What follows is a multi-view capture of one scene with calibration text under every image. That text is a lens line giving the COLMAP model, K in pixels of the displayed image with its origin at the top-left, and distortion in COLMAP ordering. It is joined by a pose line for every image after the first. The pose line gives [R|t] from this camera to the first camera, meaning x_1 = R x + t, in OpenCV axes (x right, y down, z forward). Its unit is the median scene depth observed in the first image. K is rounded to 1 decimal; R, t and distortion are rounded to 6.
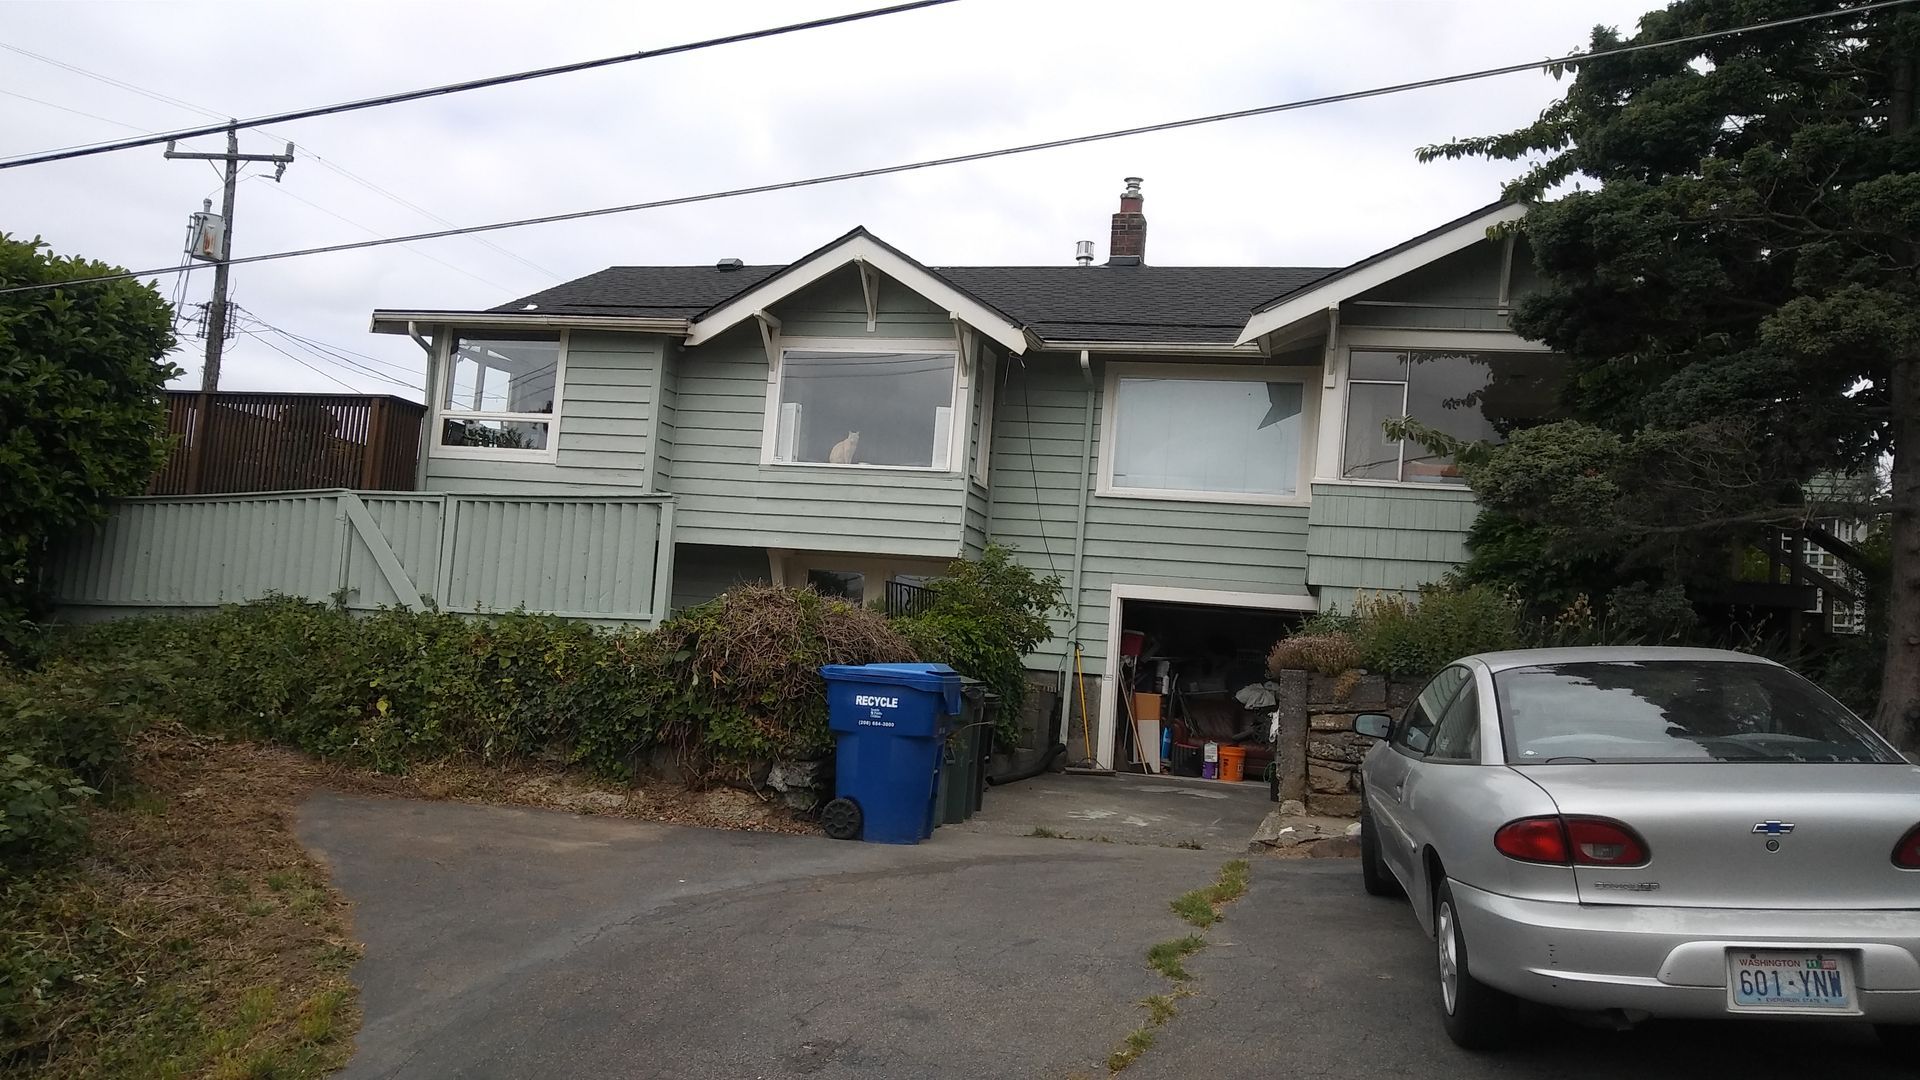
lens RADIAL K [[1468.6, 0, 960.0], [0, 1468.6, 540.0], [0, 0, 1]] dist [0.164260, -0.231251]
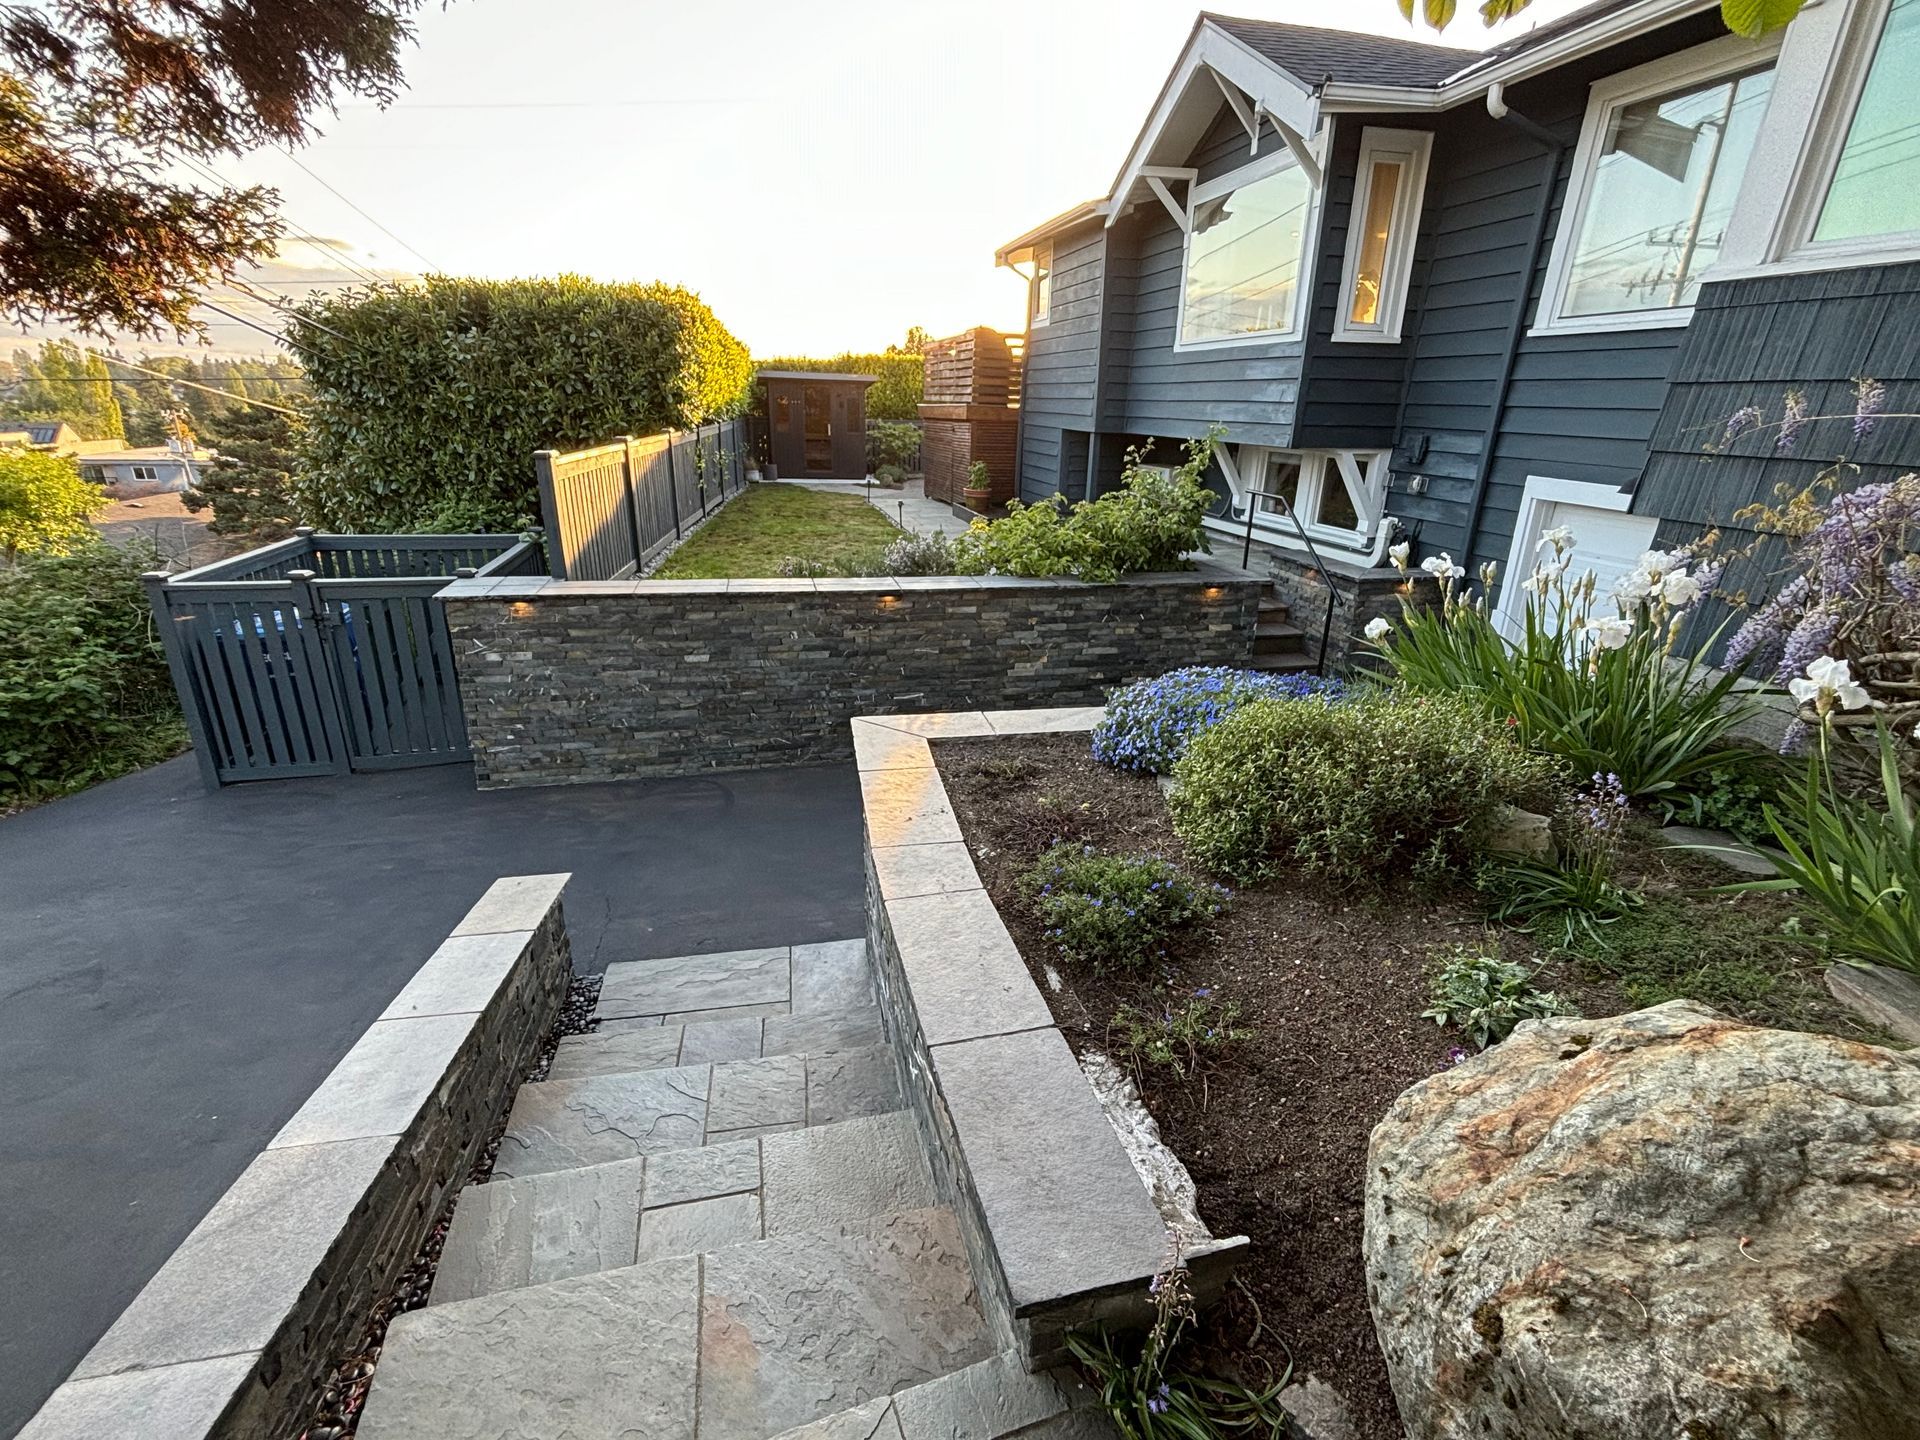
lens RADIAL K [[878.1, 0, 953.5], [0, 878.1, 719.2], [0, 0, 1]] dist [0.010494, -0.000540]
pose [[0.474376, 0.242470, -0.846272, 0.323319], [0.086220, 0.943902, 0.318772, -0.016607], [0.876090, -0.224183, 0.426858, 0.545302]]
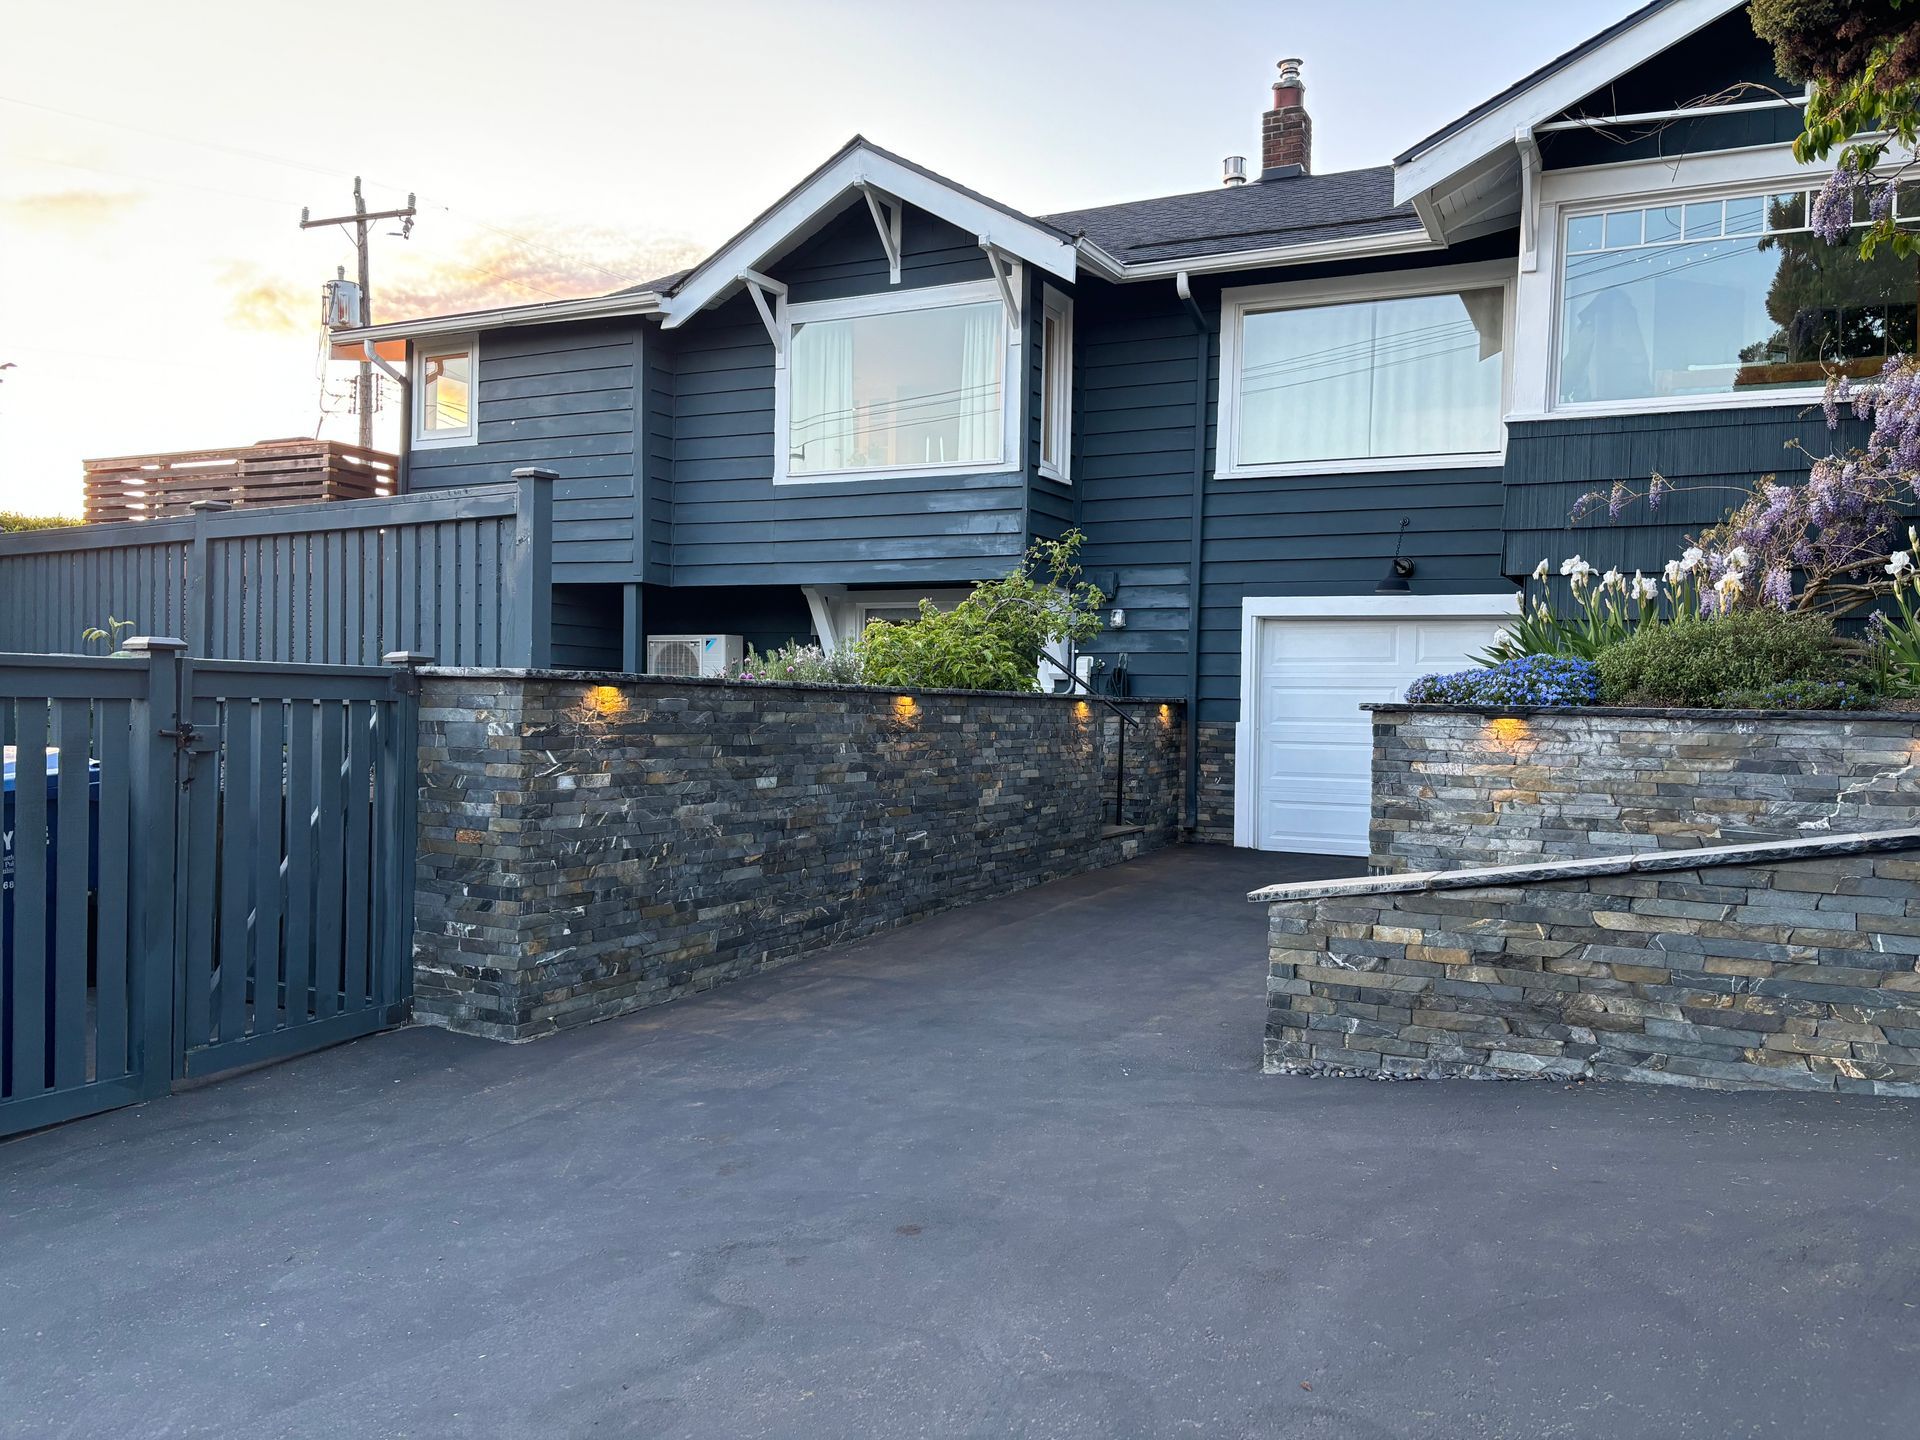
lens RADIAL K [[1437.3, 0, 951.9], [0, 1437.3, 721.7], [0, 0, 1]] dist [0.094251, -0.142267]
pose [[0.976806, -0.048585, -0.208541, 0.103587], [0.067494, 0.994132, 0.084534, 0.017950], [0.203211, -0.096648, 0.974353, 0.254691]]
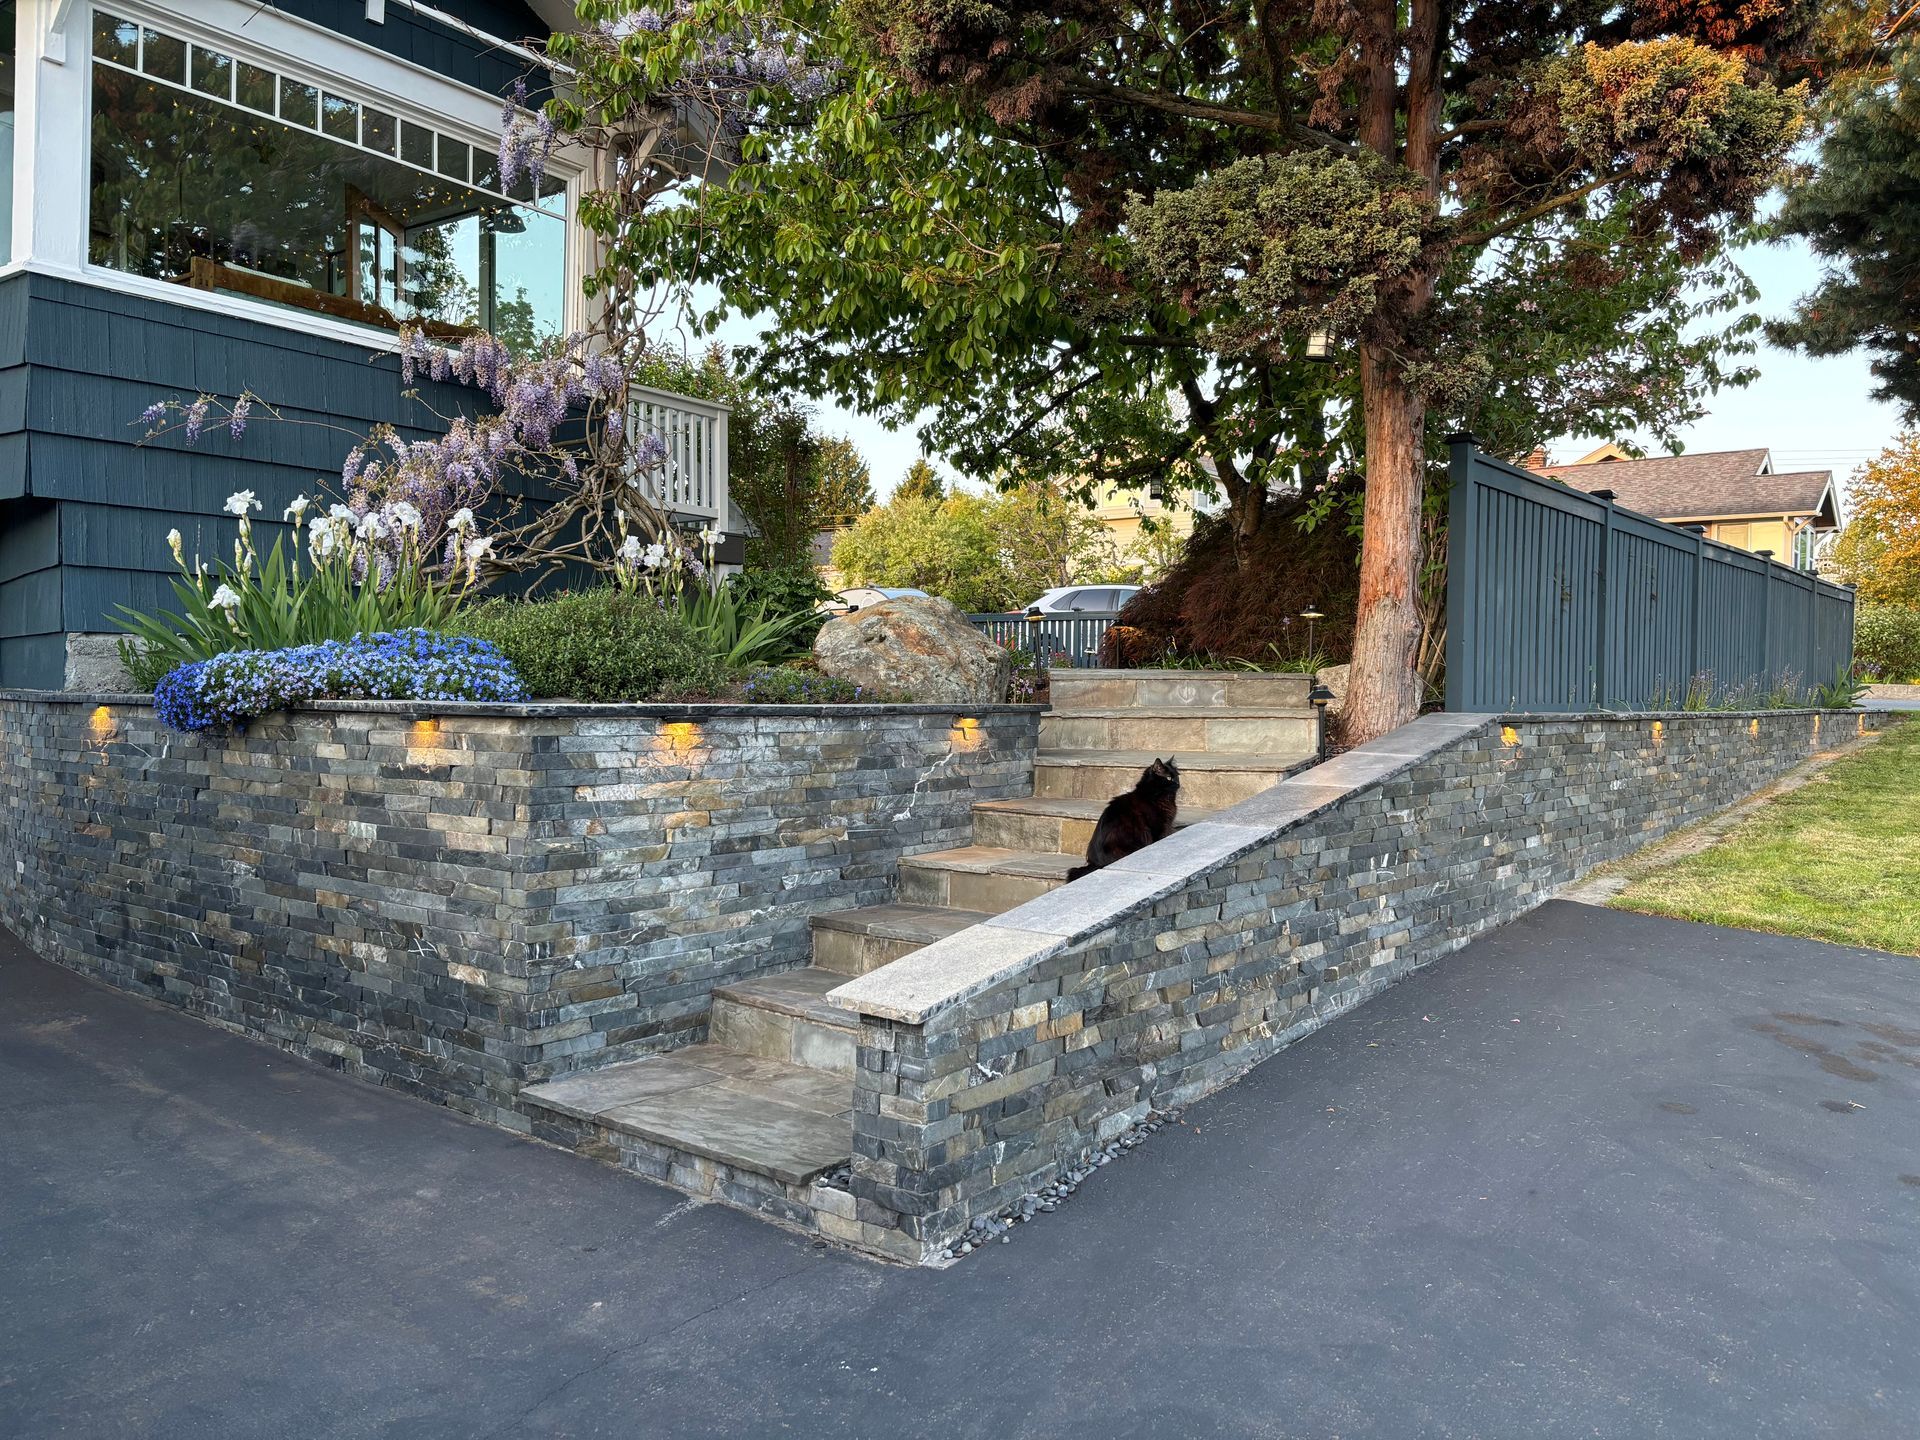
lens RADIAL K [[1449.1, 0, 964.4], [0, 1449.1, 728.2], [0, 0, 1]] dist [0.041579, -0.043809]
pose [[0.371689, -0.092041, 0.923784, -0.065044], [-0.067547, 0.989755, 0.125791, 0.018830], [-0.925897, -0.109154, 0.361664, 0.465281]]
